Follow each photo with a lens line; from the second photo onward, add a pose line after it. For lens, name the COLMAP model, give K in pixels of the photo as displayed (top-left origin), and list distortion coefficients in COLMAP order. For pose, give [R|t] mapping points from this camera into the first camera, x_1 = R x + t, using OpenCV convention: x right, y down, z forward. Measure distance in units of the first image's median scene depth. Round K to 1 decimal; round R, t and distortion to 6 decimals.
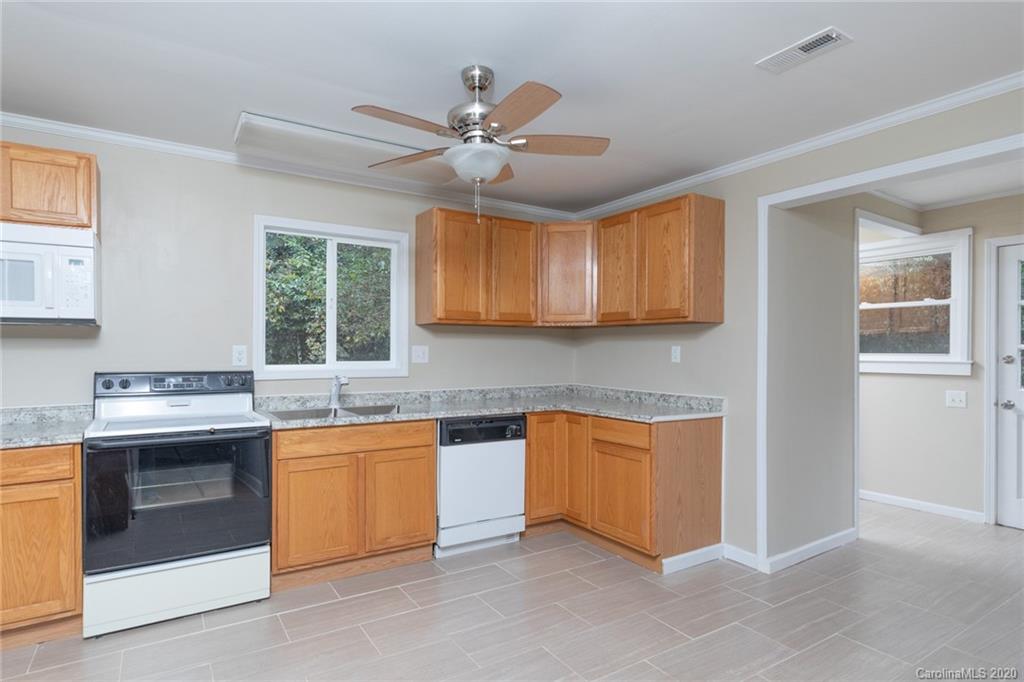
lens RADIAL K [[548.9, 0, 511.9], [0, 548.9, 353.4], [0, 0, 1]] dist [-0.001296, -0.000162]
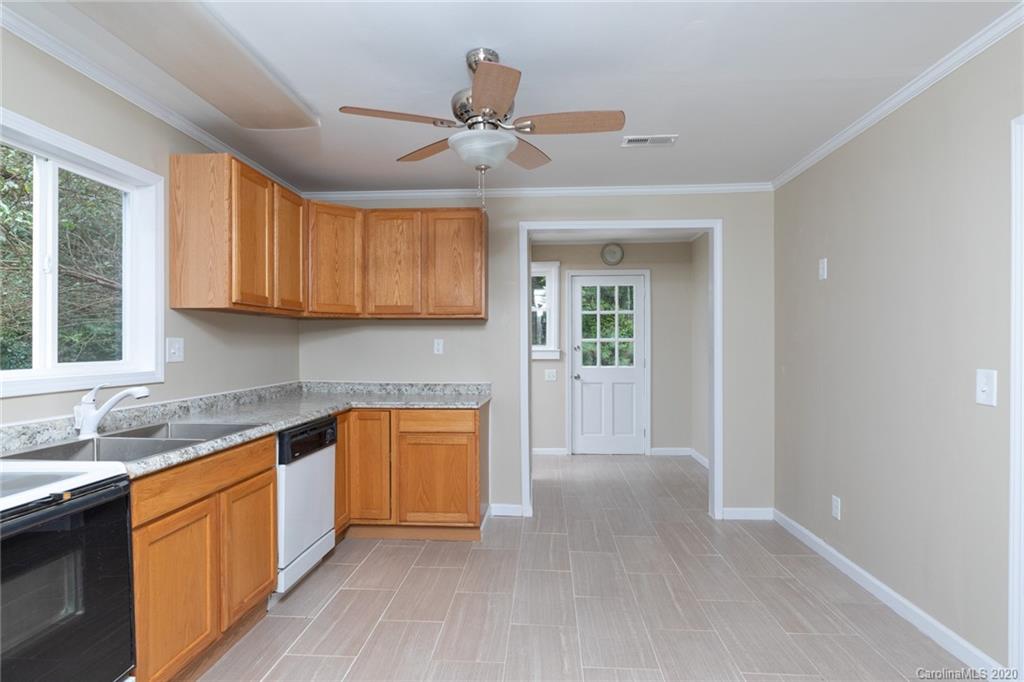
lens RADIAL K [[547.5, 0, 512.0], [0, 547.5, 341.0], [0, 0, 1]] dist [0.000727, 0.000689]
pose [[0.593148, -0.000929, 0.805093, -0.515368], [0.007494, 0.999962, -0.004368, -0.004059], [-0.805059, 0.008624, 0.593132, 0.238362]]
